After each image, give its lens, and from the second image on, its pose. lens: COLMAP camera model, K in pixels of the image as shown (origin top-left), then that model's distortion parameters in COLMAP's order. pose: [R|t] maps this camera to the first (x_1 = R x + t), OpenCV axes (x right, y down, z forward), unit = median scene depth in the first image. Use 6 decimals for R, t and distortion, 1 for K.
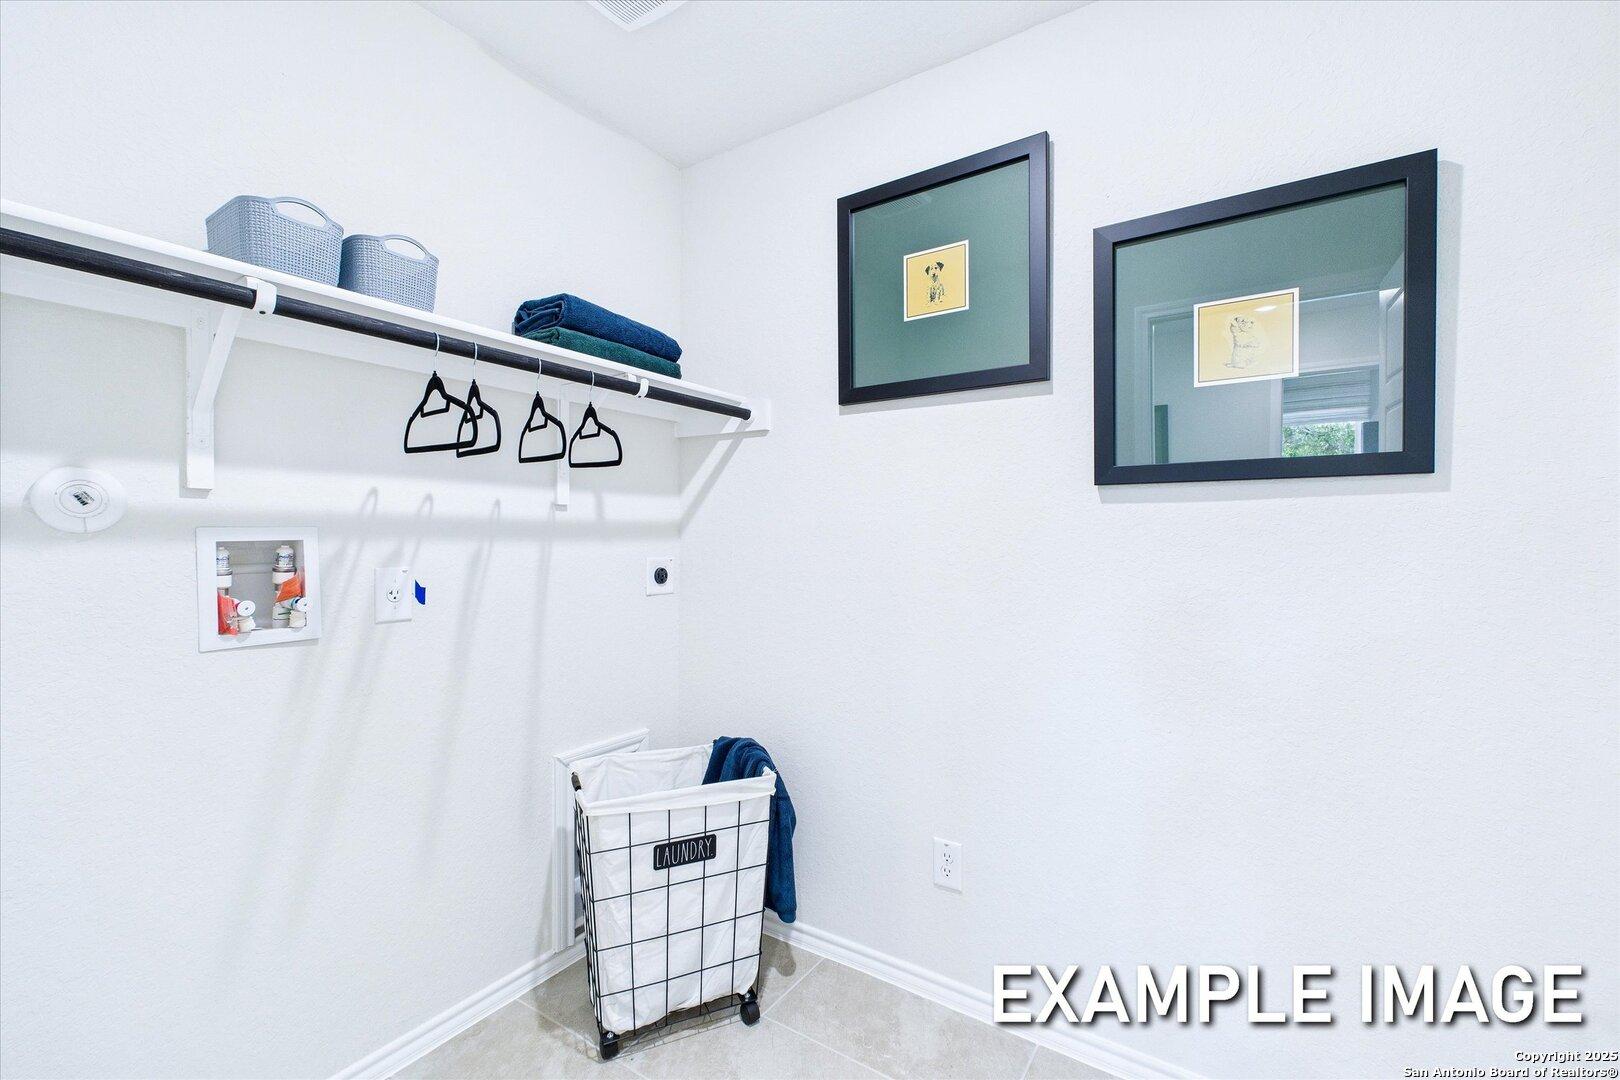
lens RADIAL K [[684.5, 0, 816.4], [0, 684.5, 531.6], [0, 0, 1]] dist [-0.003147, -0.000083]
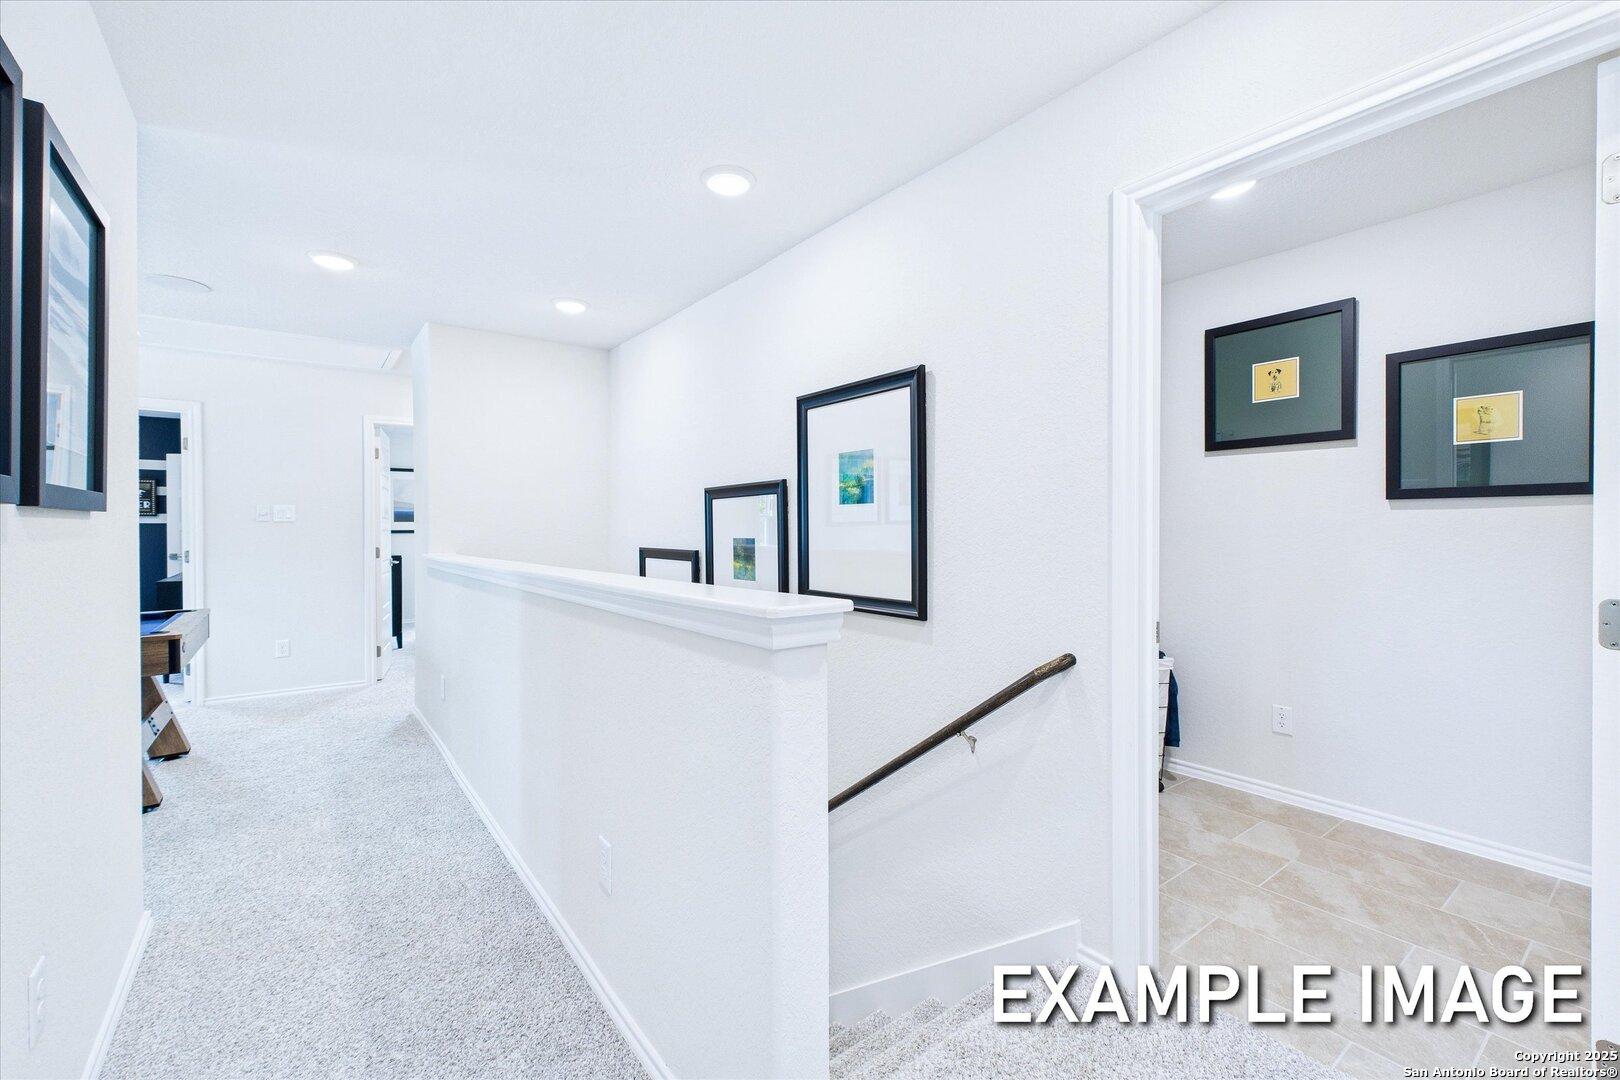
lens RADIAL K [[684.5, 0, 816.4], [0, 684.5, 531.6], [0, 0, 1]] dist [-0.003147, -0.000083]
pose [[0.943675, 0.012673, -0.330631, -0.359709], [-0.018361, 0.999732, -0.014084, 0.060434], [0.330364, 0.019361, 0.943655, -1.042153]]
